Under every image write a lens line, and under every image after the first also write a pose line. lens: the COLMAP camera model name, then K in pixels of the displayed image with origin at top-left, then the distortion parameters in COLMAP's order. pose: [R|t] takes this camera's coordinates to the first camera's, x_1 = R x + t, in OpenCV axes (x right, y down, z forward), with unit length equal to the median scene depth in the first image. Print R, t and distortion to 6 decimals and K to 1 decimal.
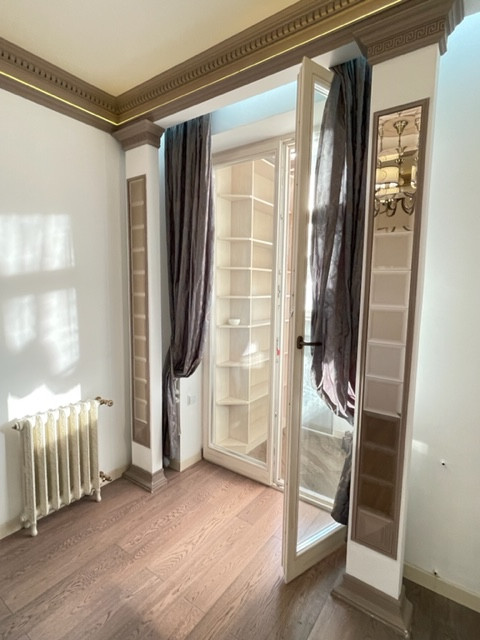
lens RADIAL K [[333.8, 0, 240.0], [0, 333.8, 320.0], [0, 0, 1]] dist [-0.000830, -0.000375]
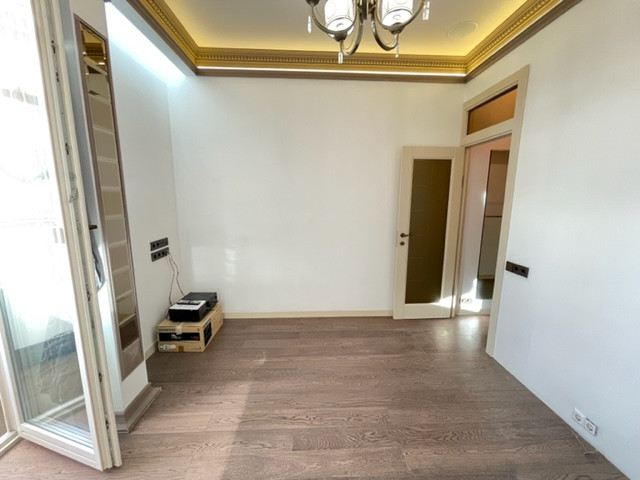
lens RADIAL K [[259.4, 0, 320.0], [0, 259.4, 240.0], [0, 0, 1]] dist [0.000411, 0.000018]
pose [[-0.623783, -0.146771, 0.767693, -0.591275], [0.068874, 0.968068, 0.241043, -0.022757], [-0.778557, 0.203233, -0.593756, 0.681166]]
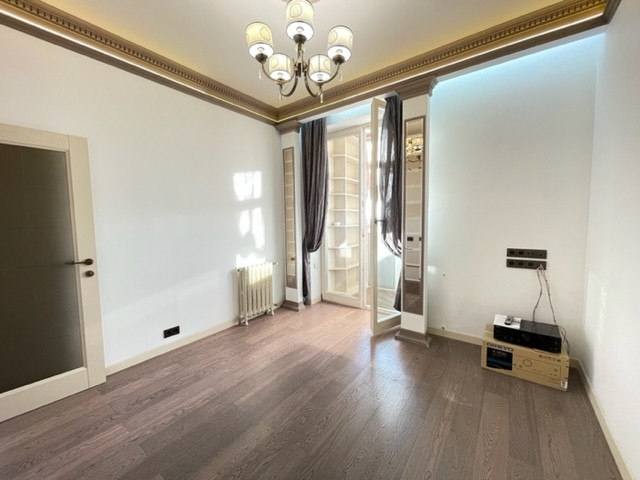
lens RADIAL K [[259.4, 0, 320.0], [0, 259.4, 240.0], [0, 0, 1]] dist [0.000411, 0.000018]
pose [[0.999557, -0.029248, -0.005527, -0.134122], [0.029056, 0.999062, -0.032108, 0.172591], [0.006460, 0.031934, 0.999469, -0.523262]]
